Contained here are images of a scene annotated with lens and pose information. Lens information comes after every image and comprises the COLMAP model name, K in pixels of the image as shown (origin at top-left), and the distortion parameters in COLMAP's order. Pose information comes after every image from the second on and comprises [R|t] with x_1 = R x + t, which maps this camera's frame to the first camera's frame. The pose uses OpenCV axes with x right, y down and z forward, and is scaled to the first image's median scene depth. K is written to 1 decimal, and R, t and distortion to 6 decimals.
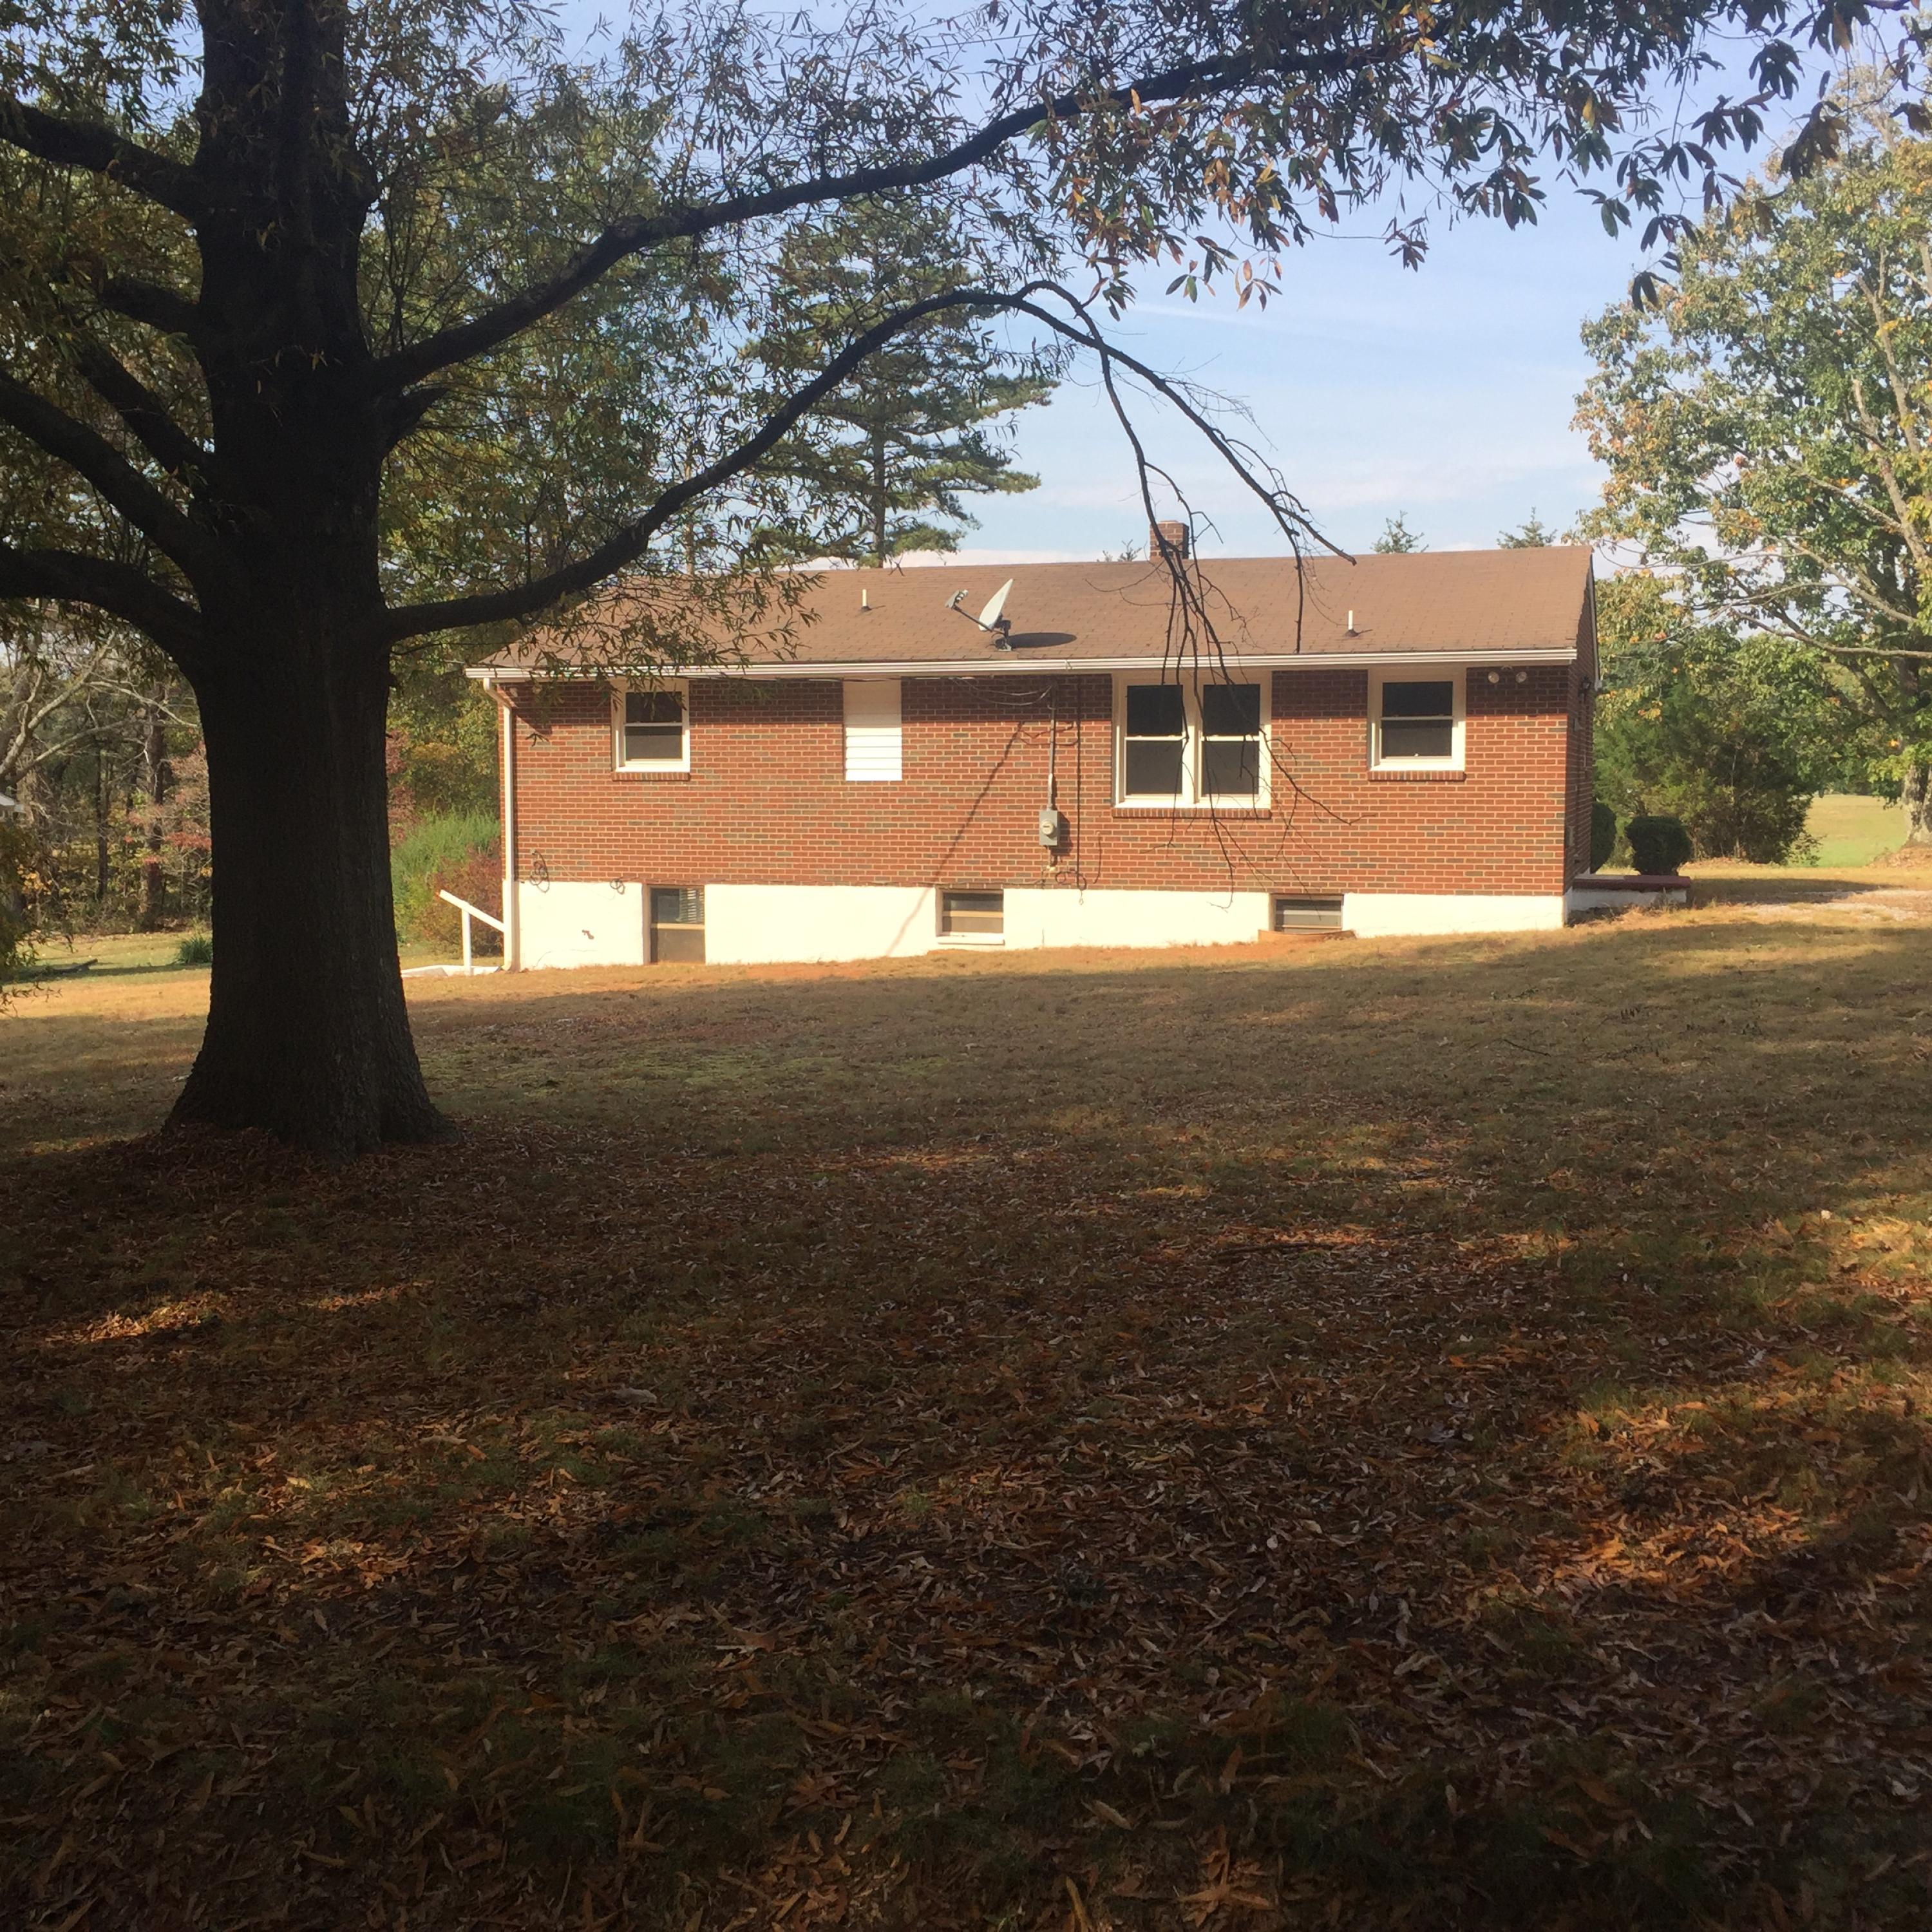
lens RADIAL K [[2225.1, 0, 960.7], [0, 2225.1, 997.3], [0, 0, 1]] dist [0.067623, -0.110839]
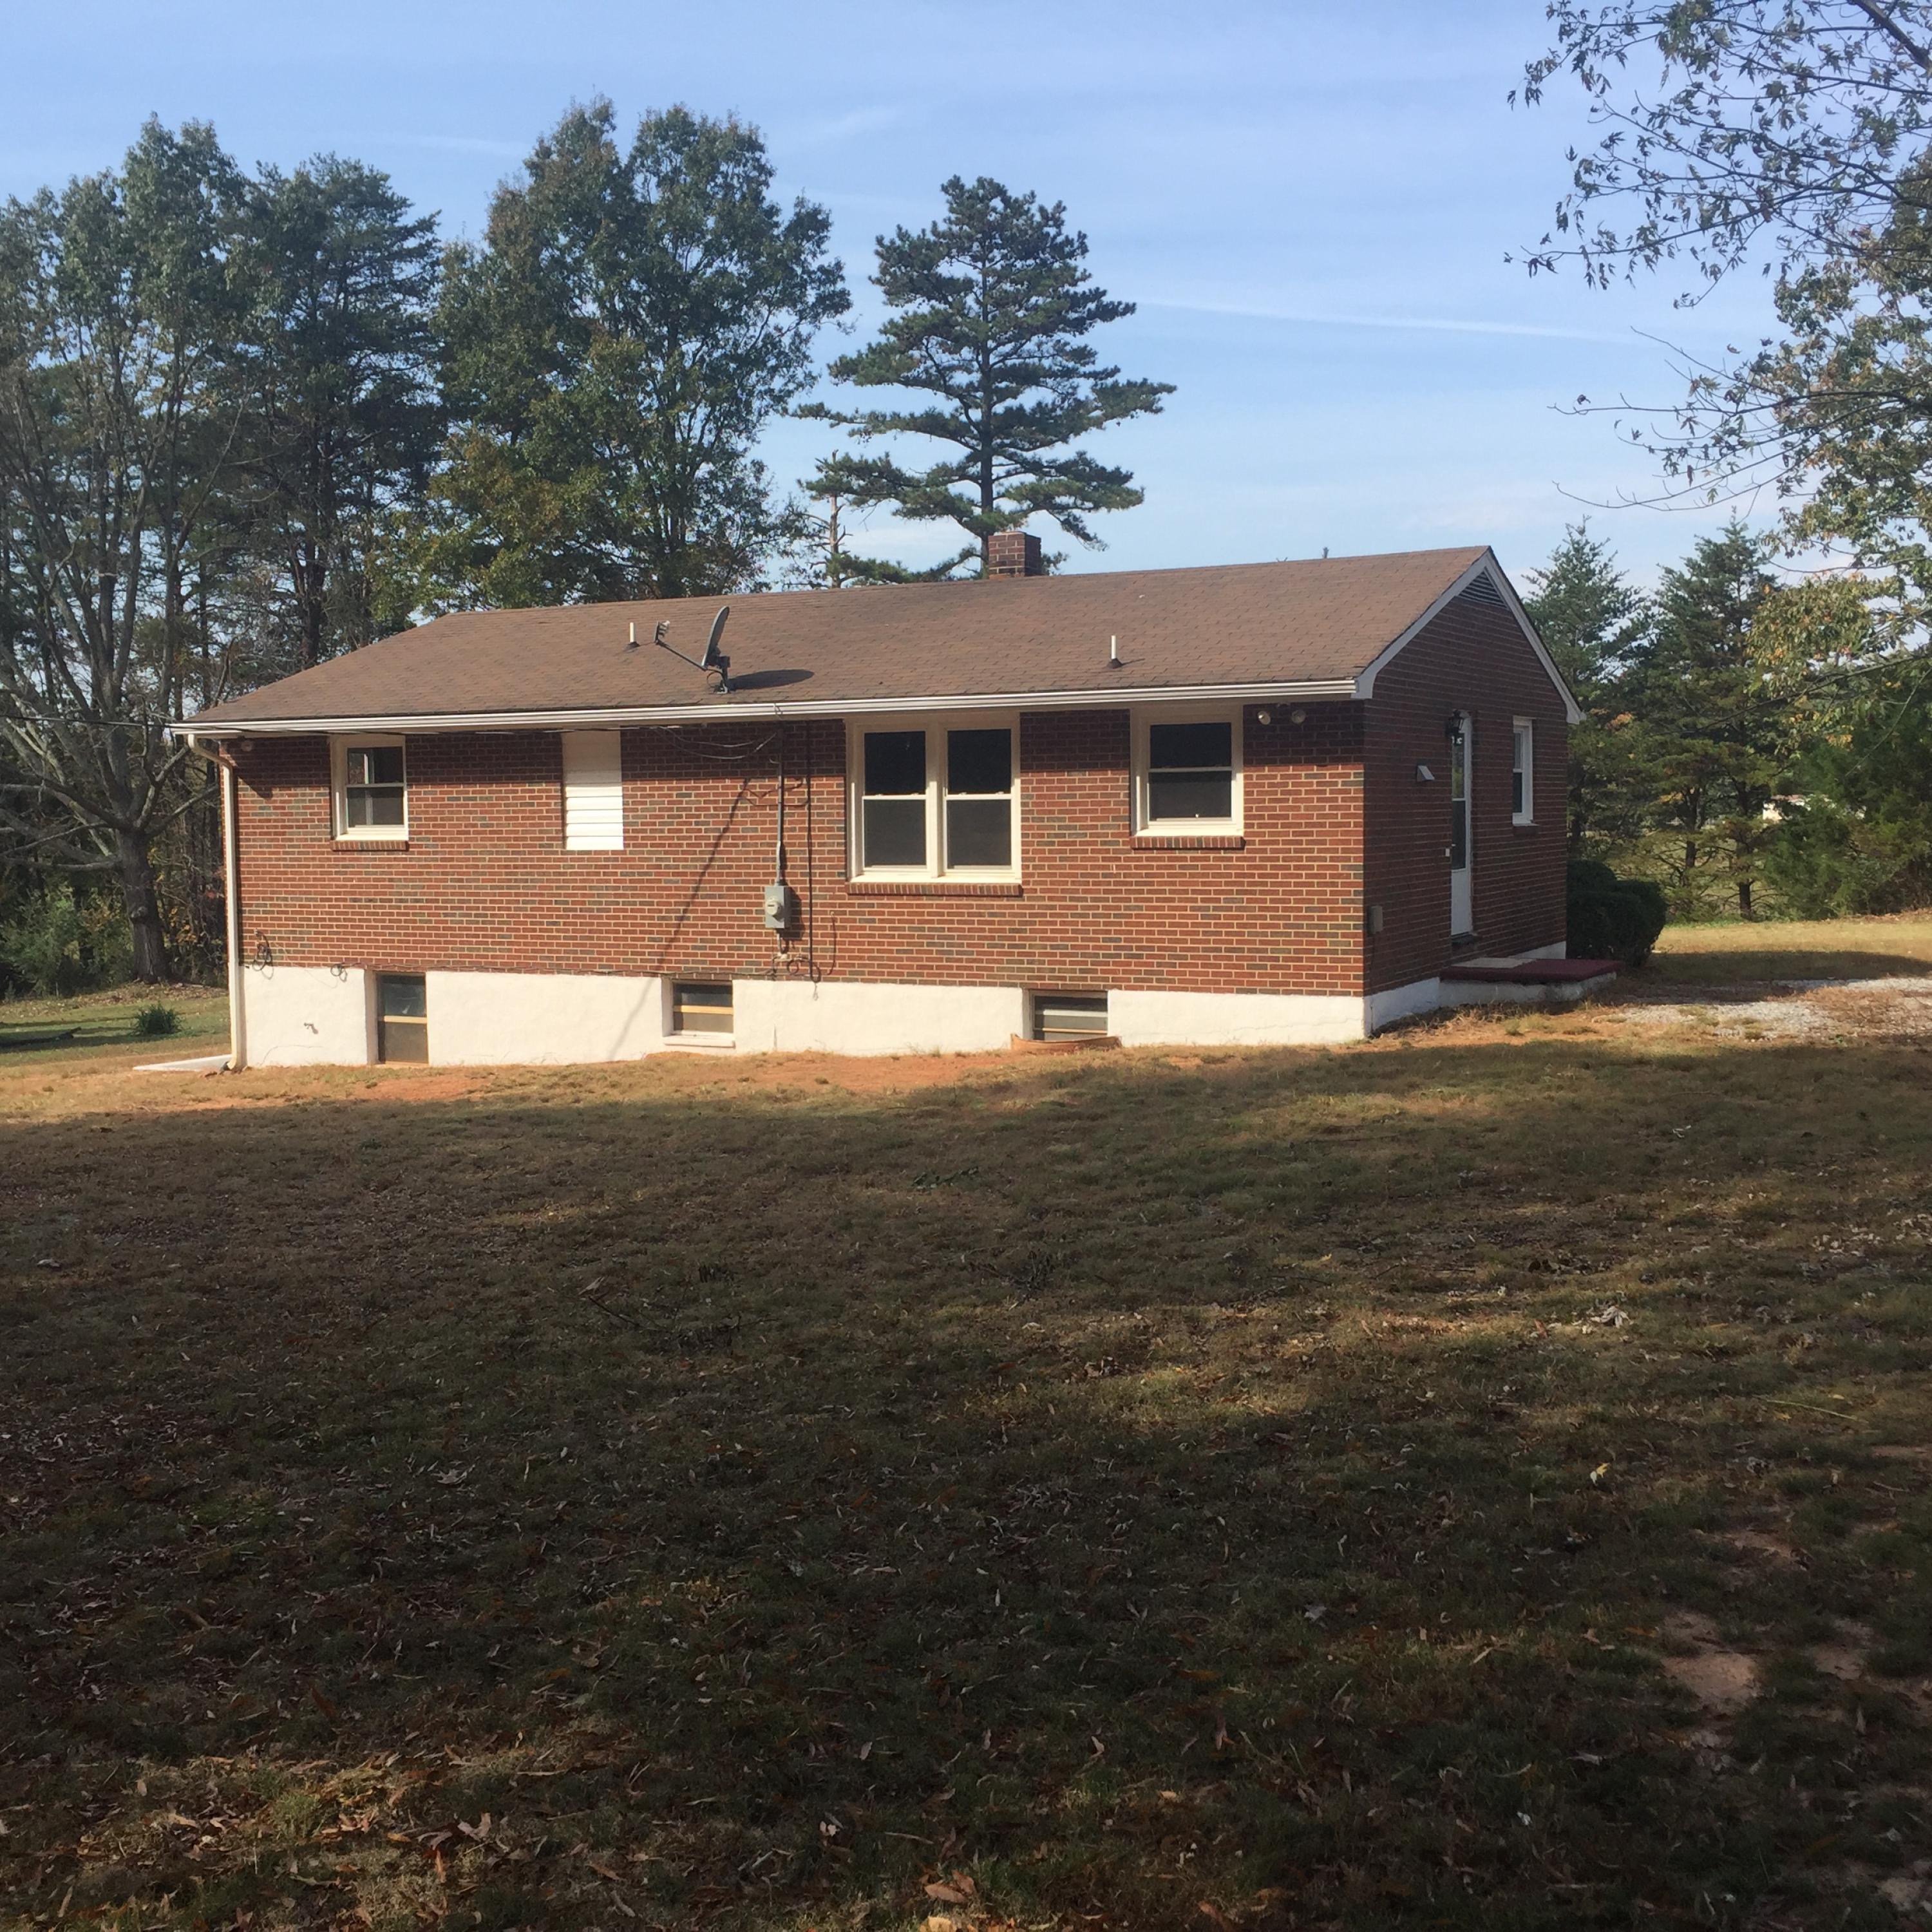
lens RADIAL K [[2225.1, 0, 960.7], [0, 2225.1, 997.3], [0, 0, 1]] dist [0.067623, -0.110839]
pose [[0.986489, 0.001677, -0.163819, 0.242628], [-0.003787, 0.999914, -0.012571, -0.032789], [0.163784, 0.013022, 0.986410, 0.201255]]
